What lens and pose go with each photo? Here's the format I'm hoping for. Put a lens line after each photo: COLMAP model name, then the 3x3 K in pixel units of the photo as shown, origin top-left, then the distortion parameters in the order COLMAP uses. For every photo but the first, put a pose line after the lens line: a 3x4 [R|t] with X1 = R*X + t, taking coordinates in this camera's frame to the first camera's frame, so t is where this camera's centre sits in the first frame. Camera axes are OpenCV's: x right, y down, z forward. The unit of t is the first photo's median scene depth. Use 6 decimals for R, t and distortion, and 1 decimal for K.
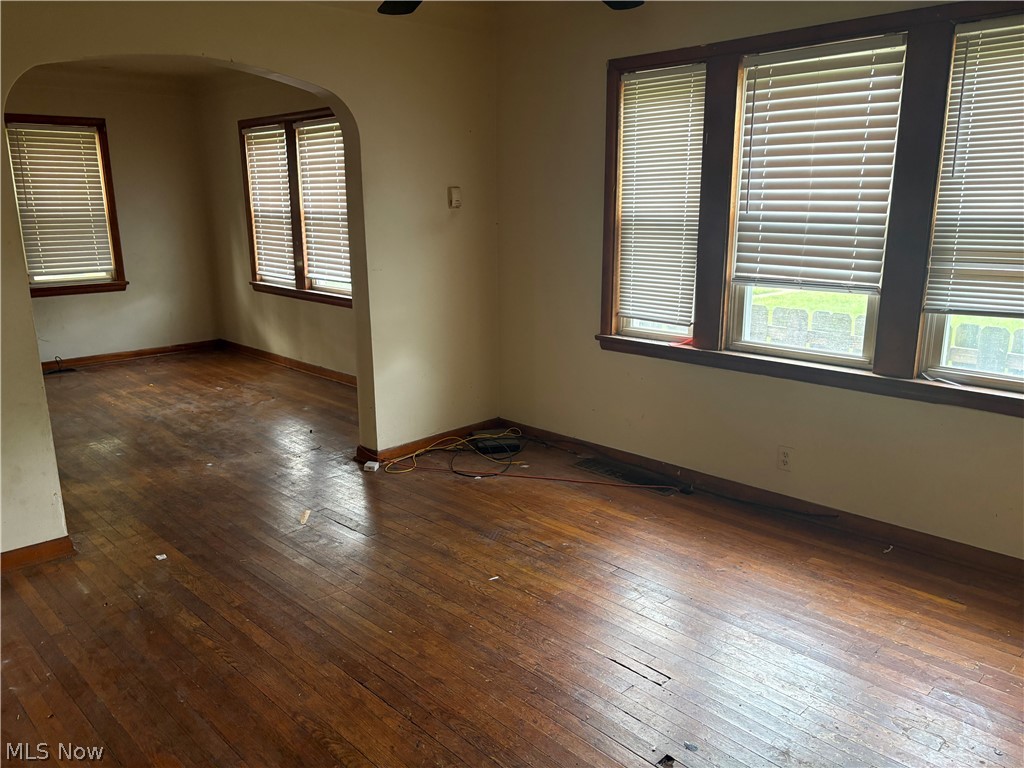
lens RADIAL K [[847.5, 0, 538.2], [0, 847.5, 426.0], [0, 0, 1]] dist [-0.016816, -0.014877]
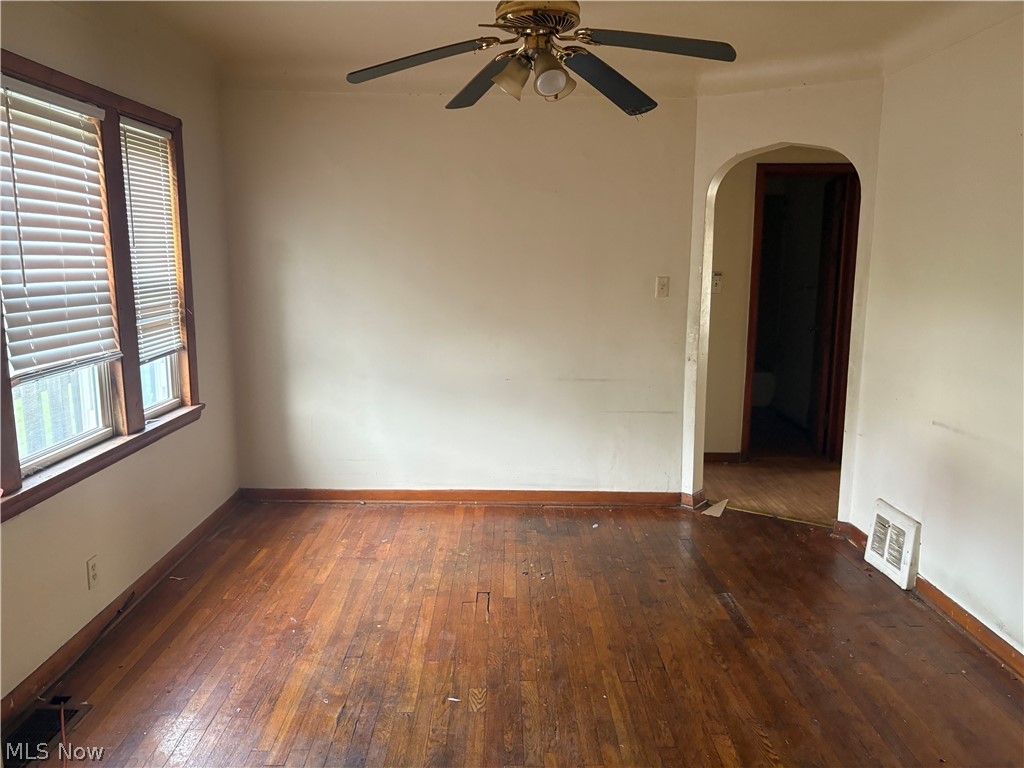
lens RADIAL K [[767.5, 0, 520.1], [0, 767.5, 386.6], [0, 0, 1]] dist [-0.001058, -0.014129]
pose [[-0.729961, -0.109584, 0.674647, -0.569918], [0.178750, 0.922103, 0.343184, -0.354715], [-0.659701, 0.371104, -0.653511, 1.298246]]
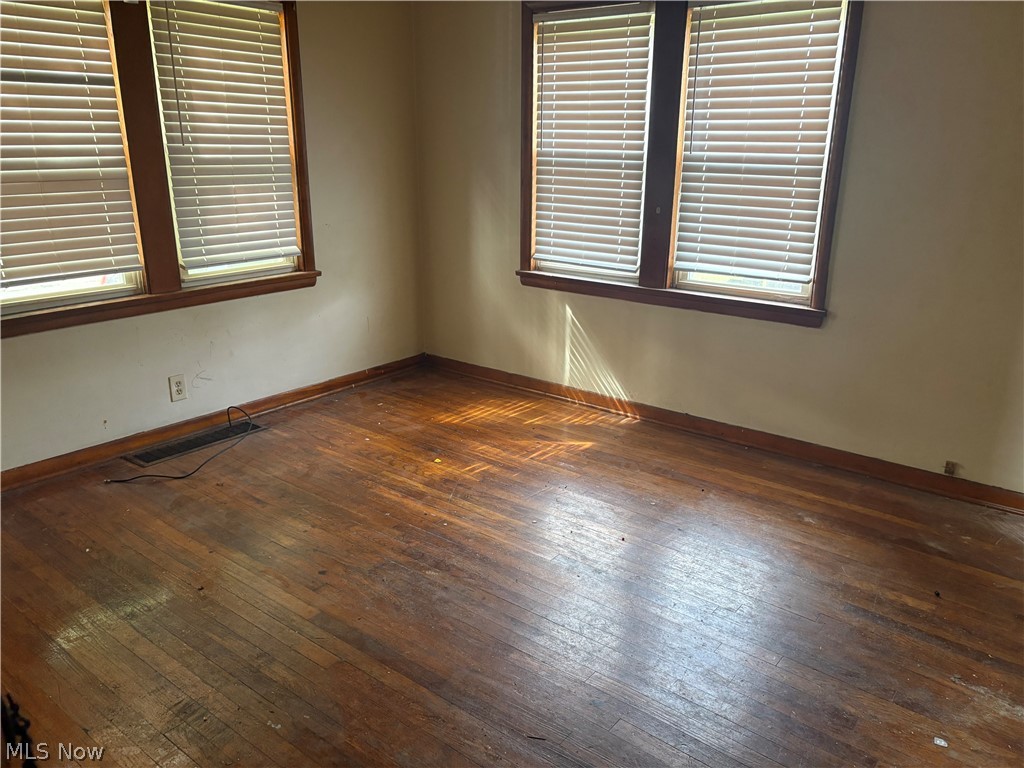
lens RADIAL K [[767.5, 0, 519.9], [0, 767.5, 380.9], [0, 0, 1]] dist [-0.001058, -0.014129]
pose [[0.991850, -0.033676, 0.122879, -0.087562], [0.028405, 0.998610, 0.044402, -0.024121], [-0.124203, -0.040550, 0.991428, 0.092531]]
